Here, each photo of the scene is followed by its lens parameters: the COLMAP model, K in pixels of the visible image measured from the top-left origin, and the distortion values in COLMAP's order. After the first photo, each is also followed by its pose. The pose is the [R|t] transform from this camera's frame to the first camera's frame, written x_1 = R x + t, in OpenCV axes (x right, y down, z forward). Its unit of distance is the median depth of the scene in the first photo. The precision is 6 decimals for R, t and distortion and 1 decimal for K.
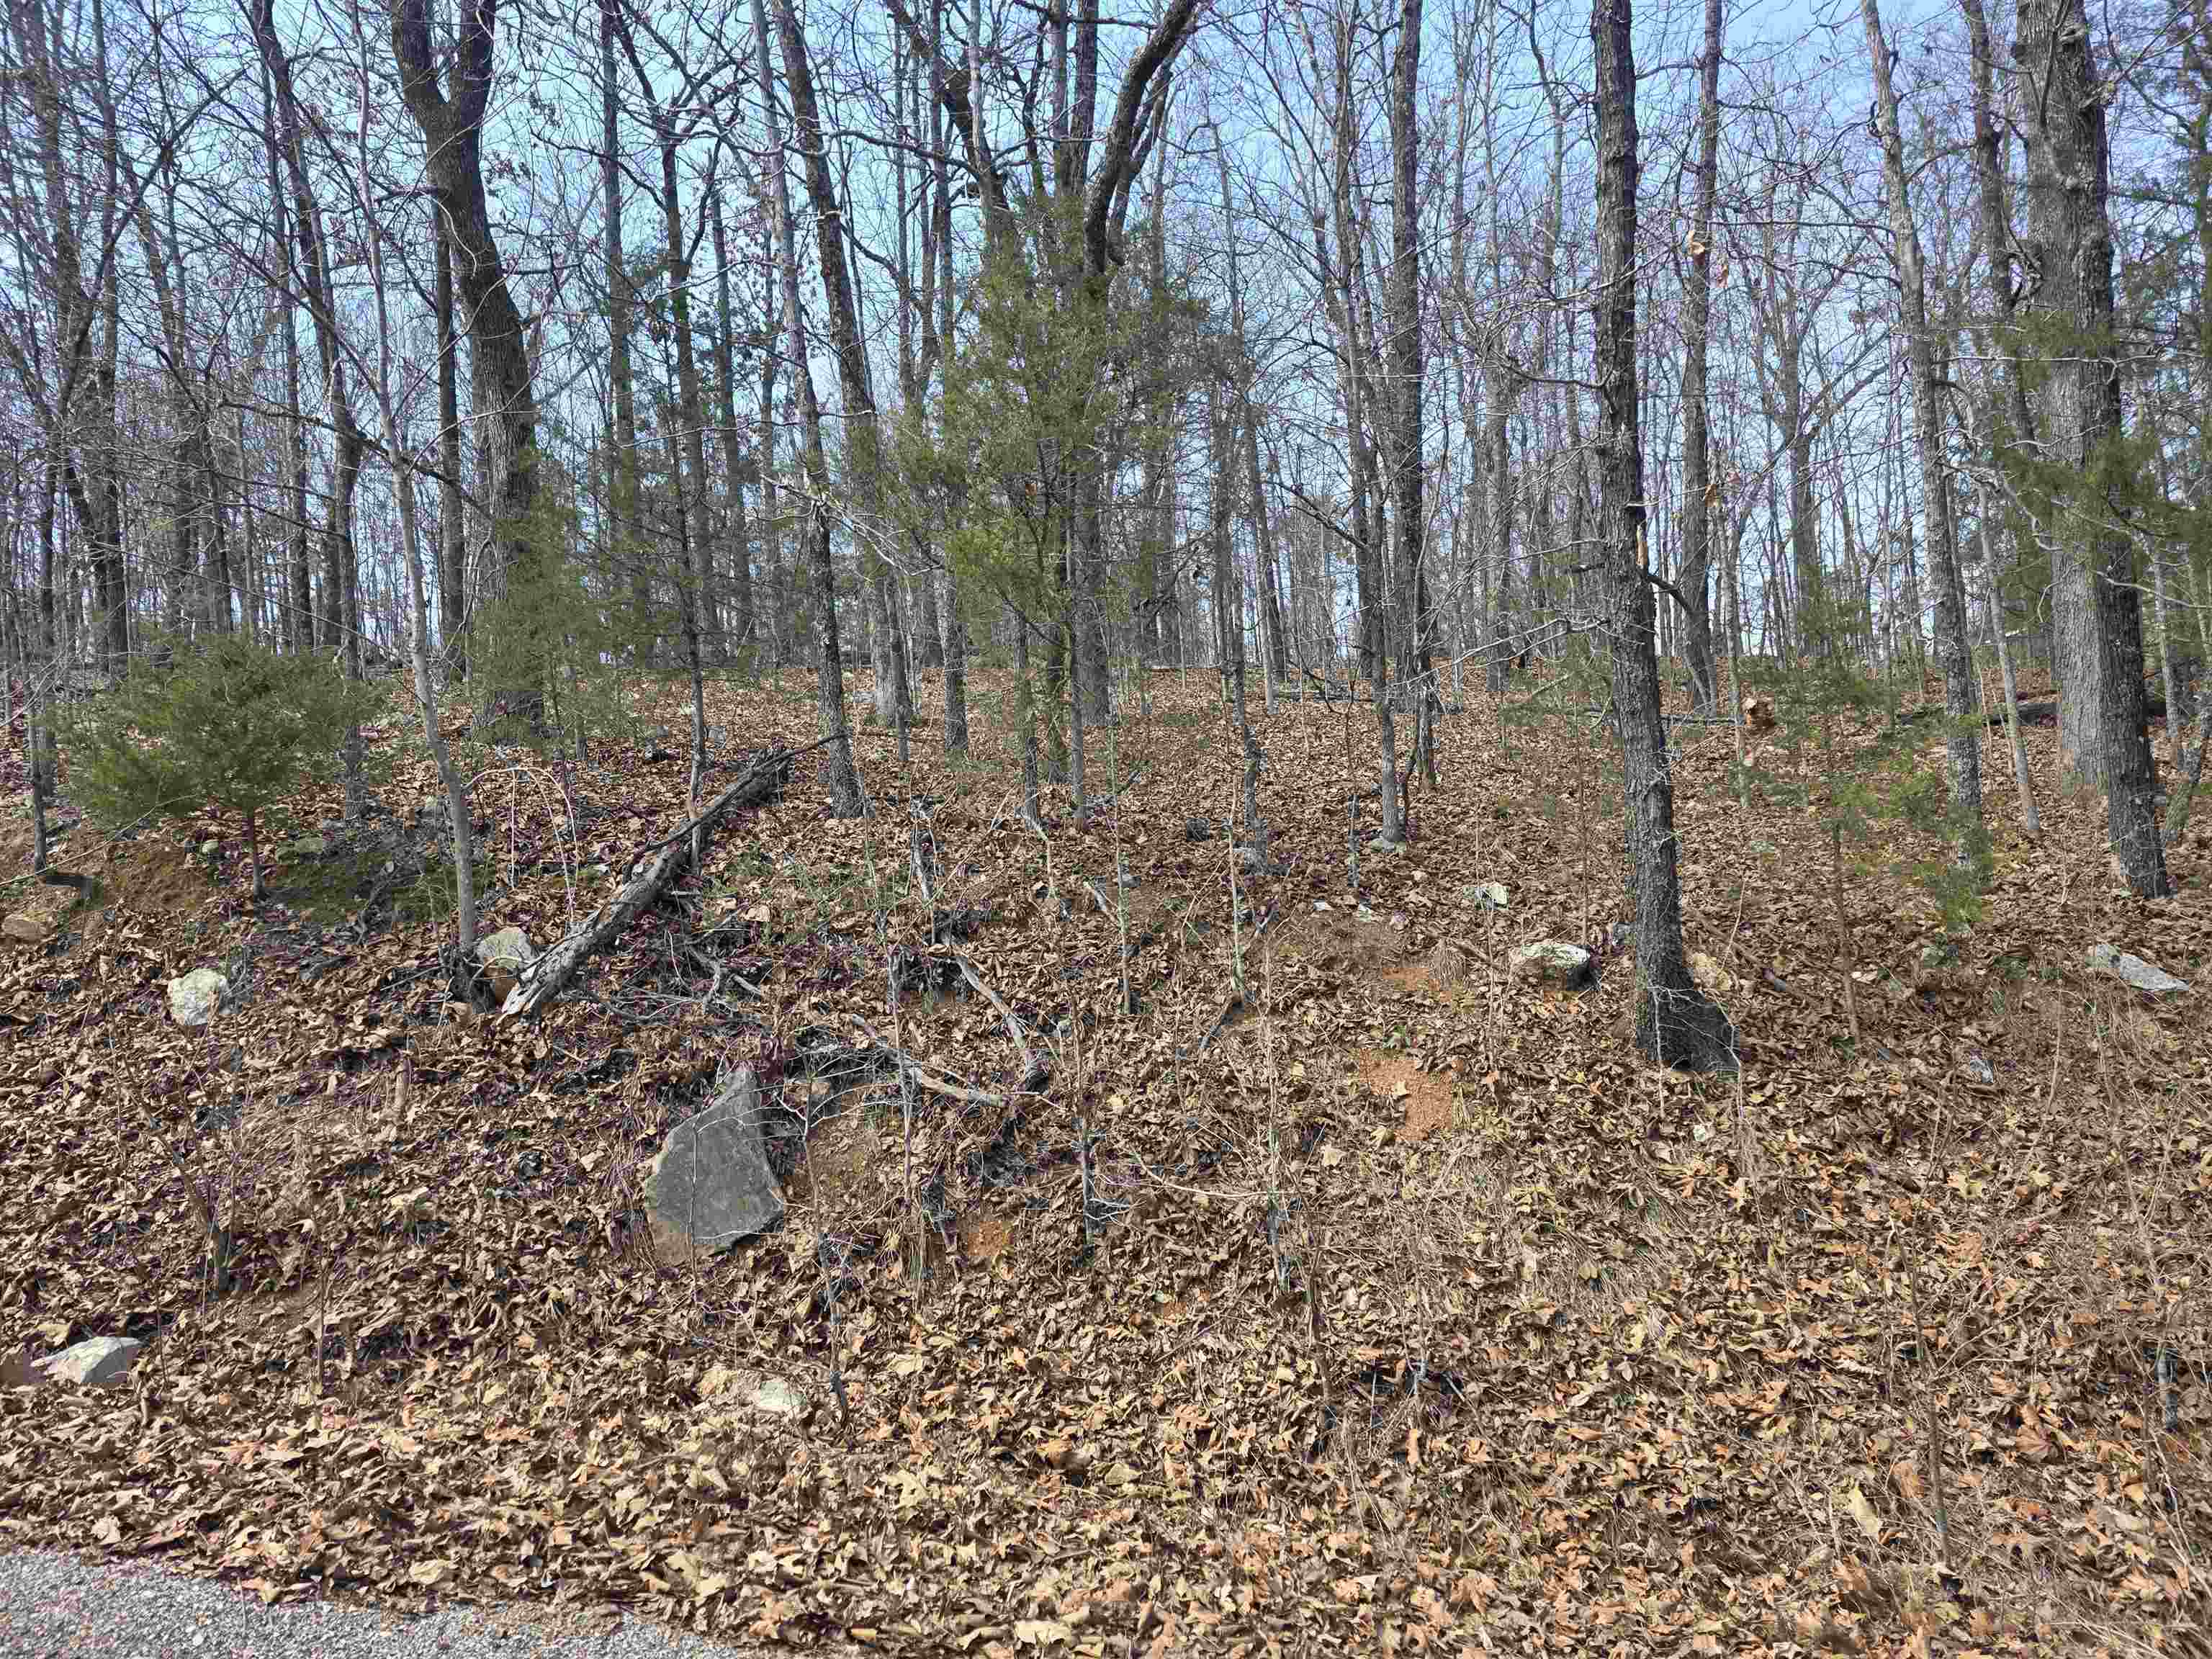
lens RADIAL K [[1480.5, 0, 1087.9], [0, 1480.5, 824.2], [0, 0, 1]] dist [0.083579, -0.088140]
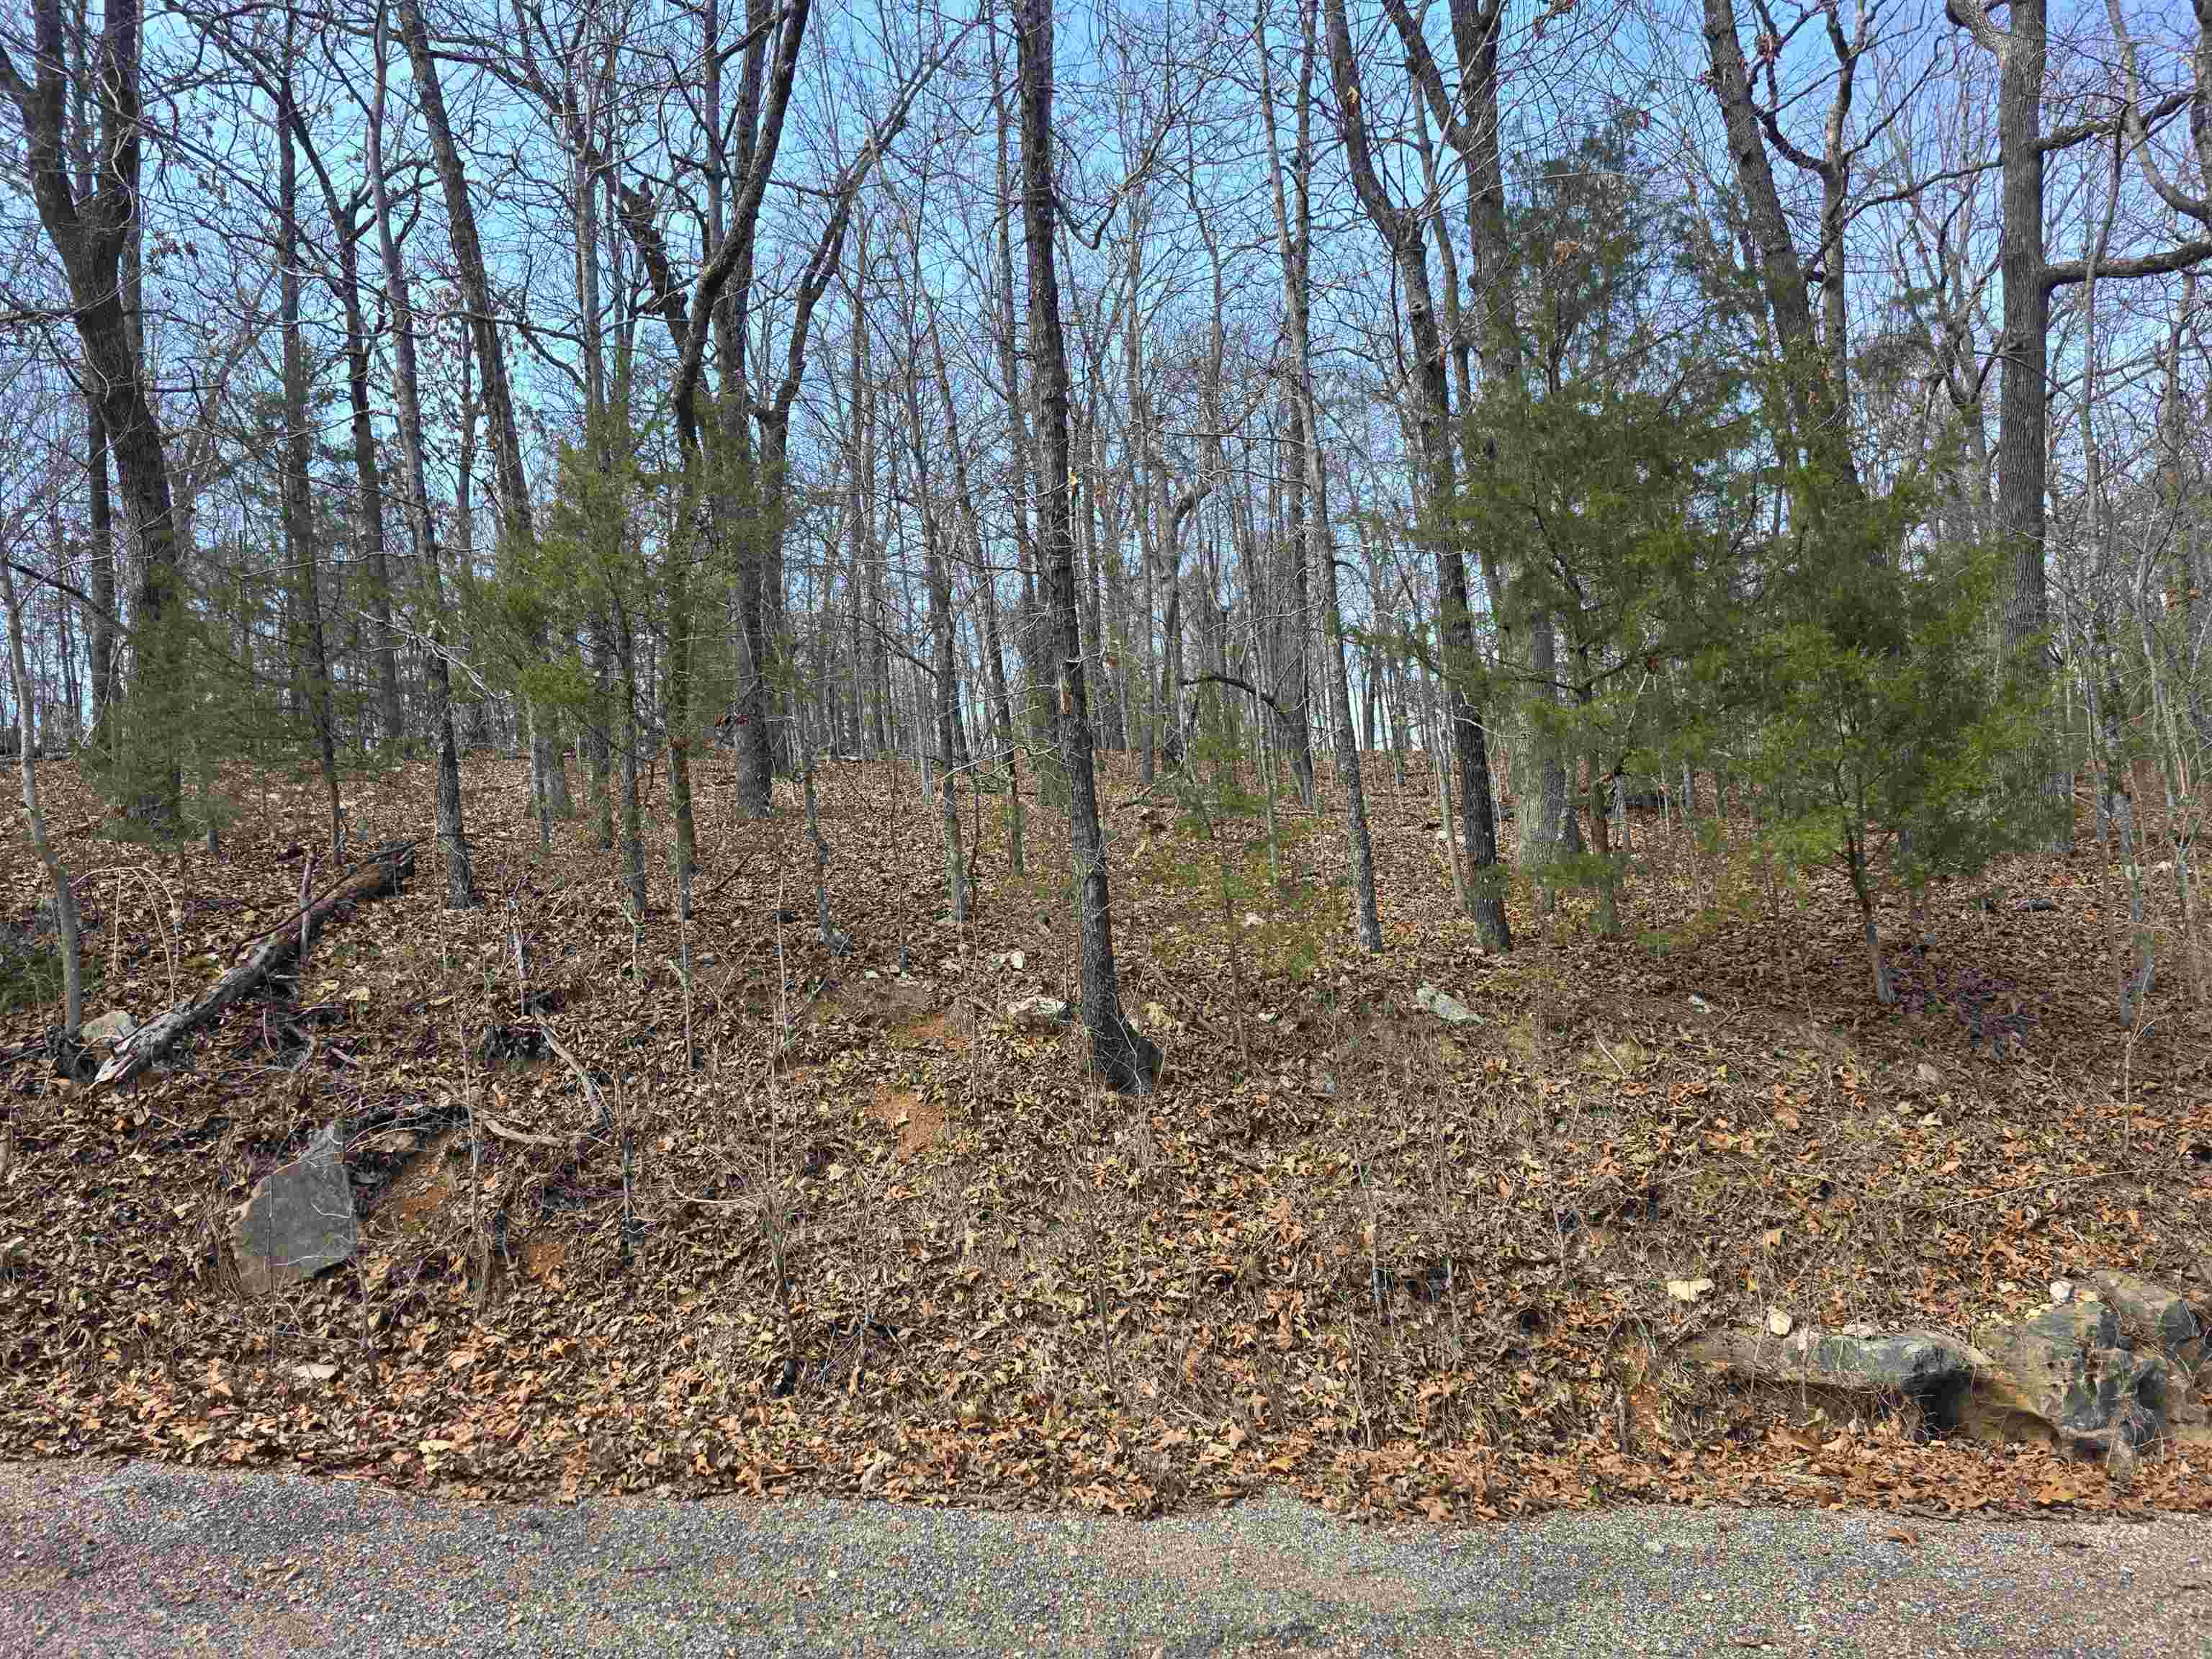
lens RADIAL K [[1477.9, 0, 1094.2], [0, 1477.9, 847.9], [0, 0, 1]] dist [0.068143, -0.057081]
pose [[0.984492, -0.007309, 0.175279, 0.166619], [0.014277, 0.999156, -0.038524, 0.001308], [-0.174849, 0.040429, 0.983765, -0.289911]]
